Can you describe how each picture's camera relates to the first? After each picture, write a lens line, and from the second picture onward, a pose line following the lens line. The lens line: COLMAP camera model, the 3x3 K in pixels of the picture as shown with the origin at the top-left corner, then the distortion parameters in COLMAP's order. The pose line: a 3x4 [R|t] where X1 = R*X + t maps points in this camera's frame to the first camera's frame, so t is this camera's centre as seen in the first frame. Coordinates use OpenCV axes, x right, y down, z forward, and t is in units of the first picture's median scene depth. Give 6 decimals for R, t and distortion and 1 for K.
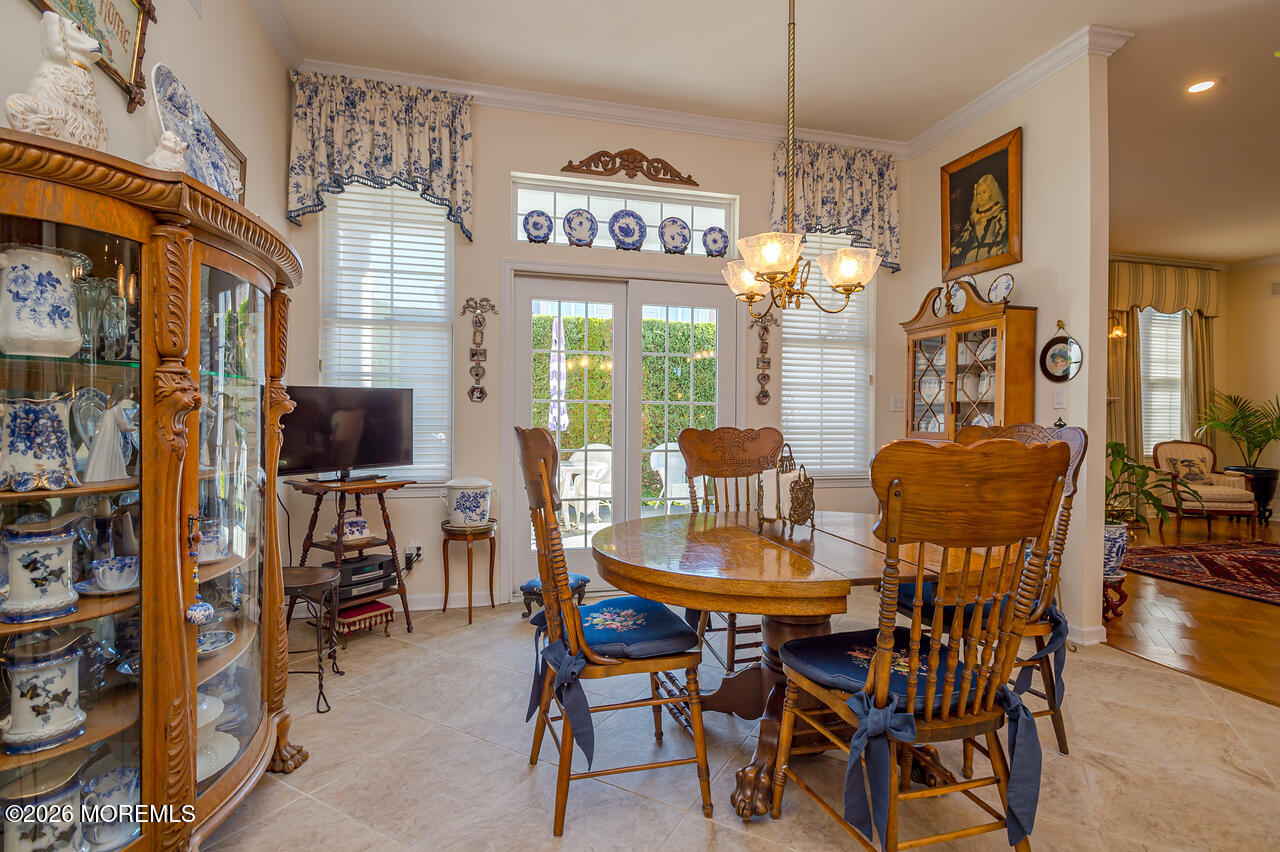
lens RADIAL K [[618.2, 0, 640.0], [0, 618.2, 419.2], [0, 0, 1]] dist [0.002781, -0.000169]
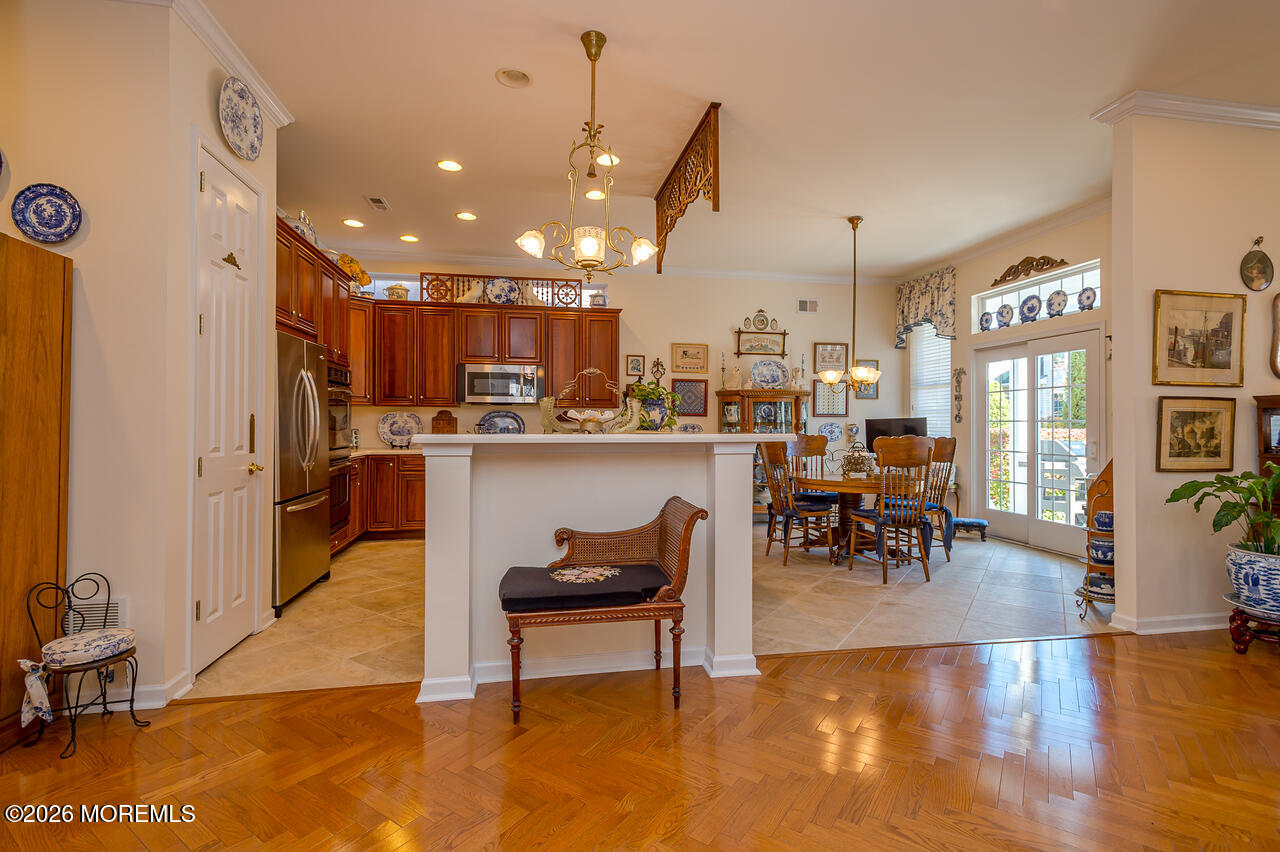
lens RADIAL K [[592.9, 0, 639.4], [0, 592.9, 422.2], [0, 0, 1]] dist [0.016437, -0.006761]
pose [[-0.074660, -0.011106, -0.997147, 1.505560], [-0.000832, 0.999938, -0.011075, -0.007936], [0.997209, 0.000003, -0.074665, 0.145708]]
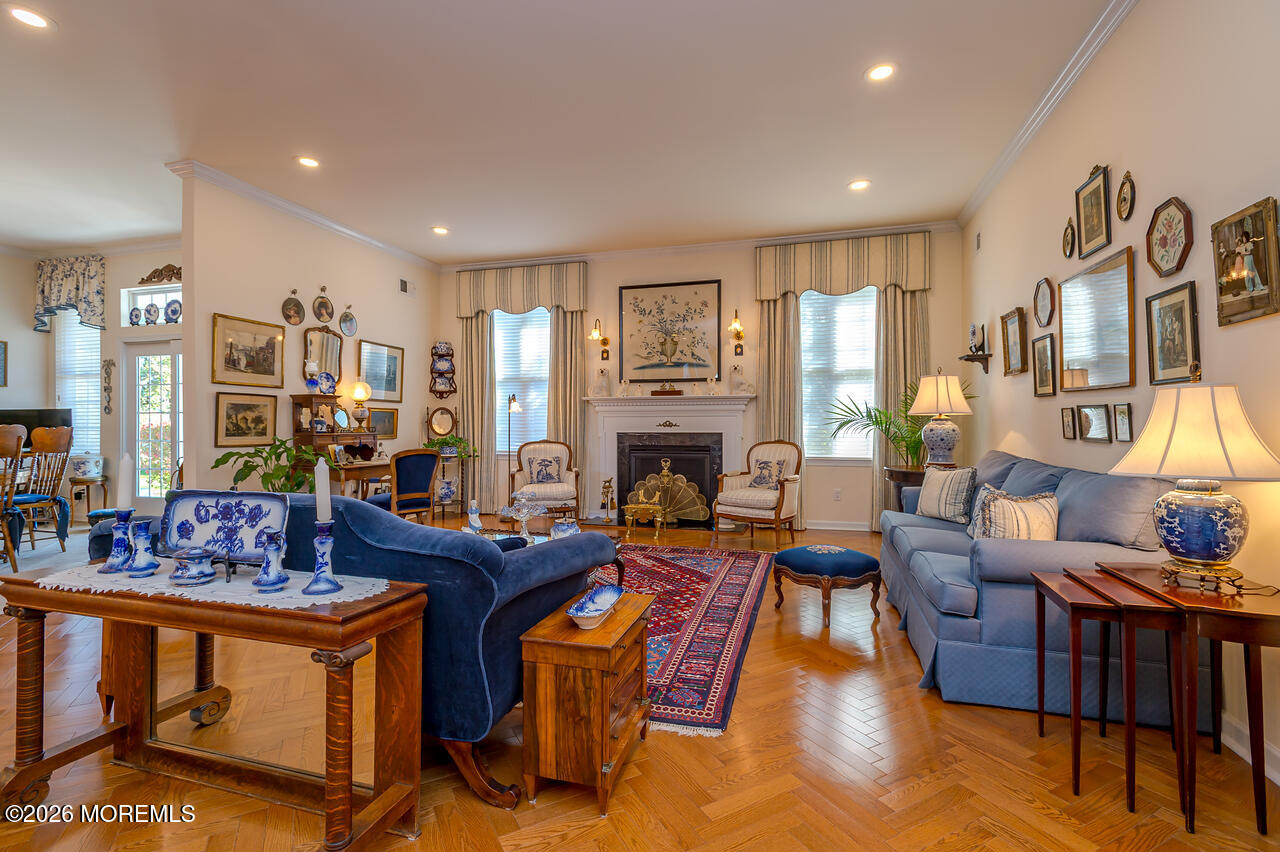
lens RADIAL K [[592.9, 0, 639.4], [0, 592.9, 422.2], [0, 0, 1]] dist [0.016437, -0.006761]
pose [[0.854140, -0.009259, -0.519961, 1.905375], [0.008946, 0.999955, -0.003110, 0.014820], [0.519967, -0.001996, 0.854184, 0.260969]]
